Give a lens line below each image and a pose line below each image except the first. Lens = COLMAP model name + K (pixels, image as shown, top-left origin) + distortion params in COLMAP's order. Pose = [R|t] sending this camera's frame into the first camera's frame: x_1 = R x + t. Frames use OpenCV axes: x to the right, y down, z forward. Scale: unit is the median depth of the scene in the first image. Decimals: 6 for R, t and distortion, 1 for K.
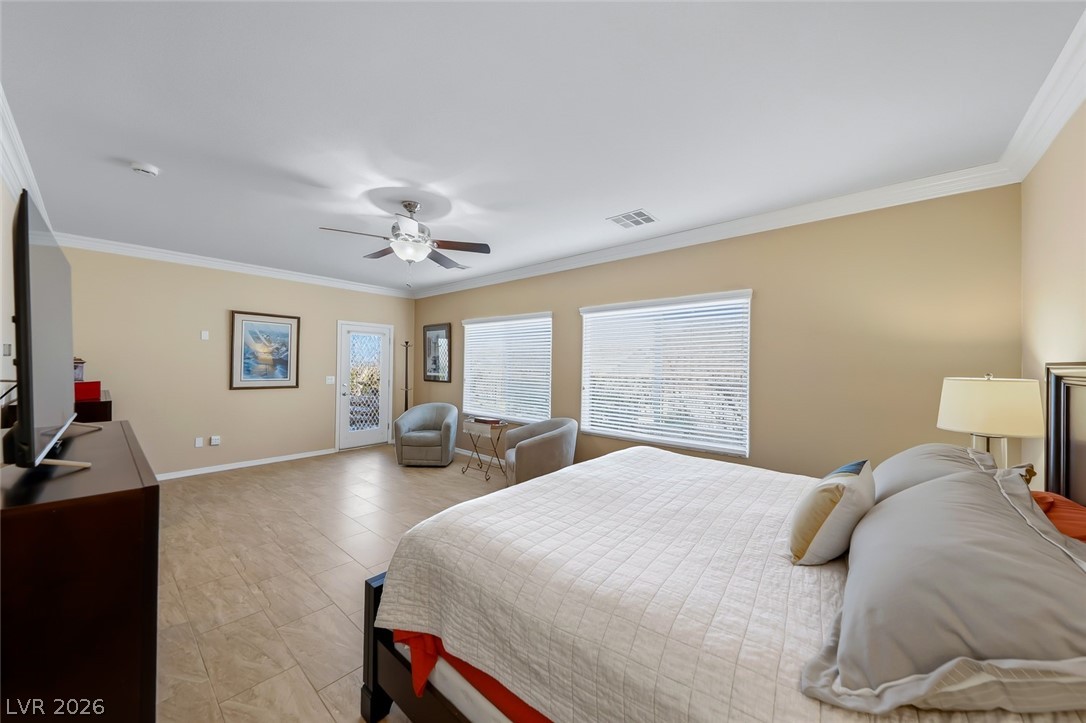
lens RADIAL K [[376.2, 0, 539.3], [0, 376.2, 357.9], [0, 0, 1]] dist [0.018840, -0.007081]
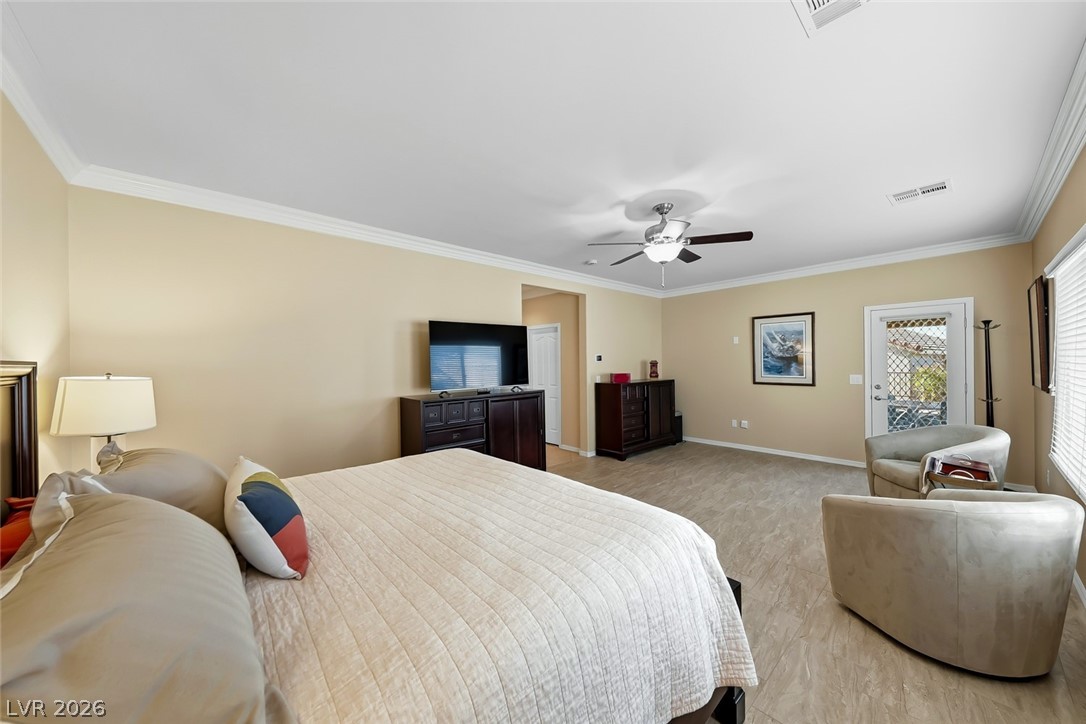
lens RADIAL K [[376.2, 0, 539.3], [0, 376.2, 358.4], [0, 0, 1]] dist [0.018840, -0.007081]
pose [[-0.127371, -0.021782, -0.991616, 0.442498], [0.030431, 0.999202, -0.025858, 0.014060], [0.991388, -0.033470, -0.126607, 0.486412]]
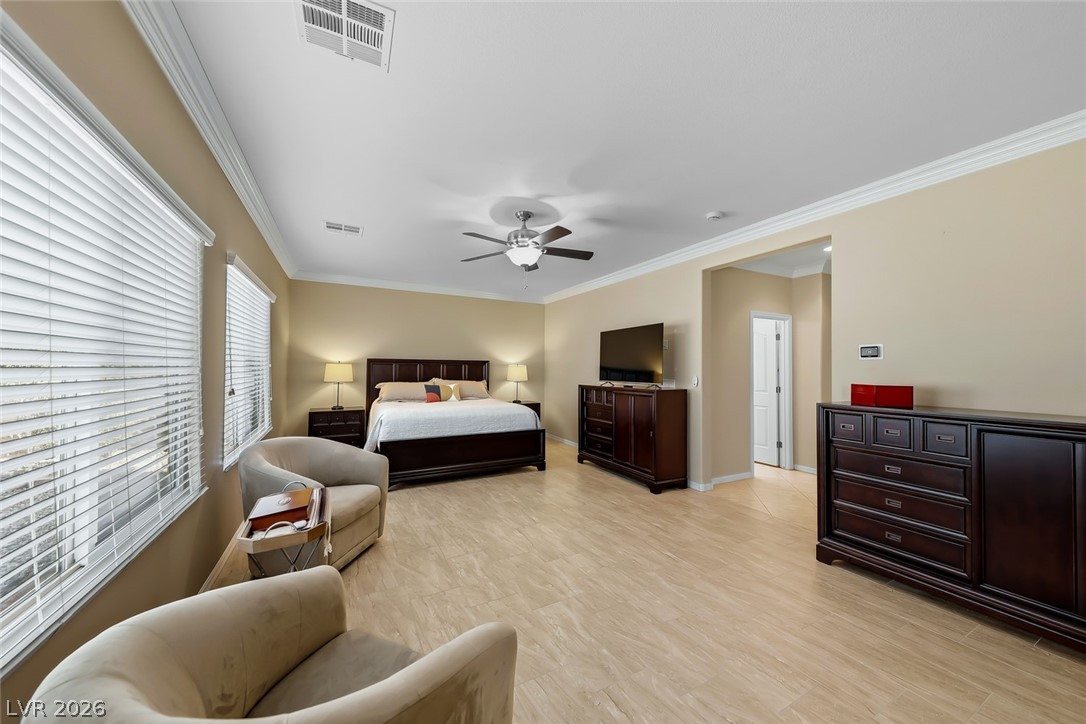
lens RADIAL K [[376.2, 0, 539.3], [0, 376.2, 358.4], [0, 0, 1]] dist [0.018840, -0.007081]
pose [[-0.928875, -0.005066, 0.370358, -0.484948], [-0.019563, 0.999182, -0.035396, 0.029363], [-0.369876, -0.040124, -0.928214, 1.226038]]
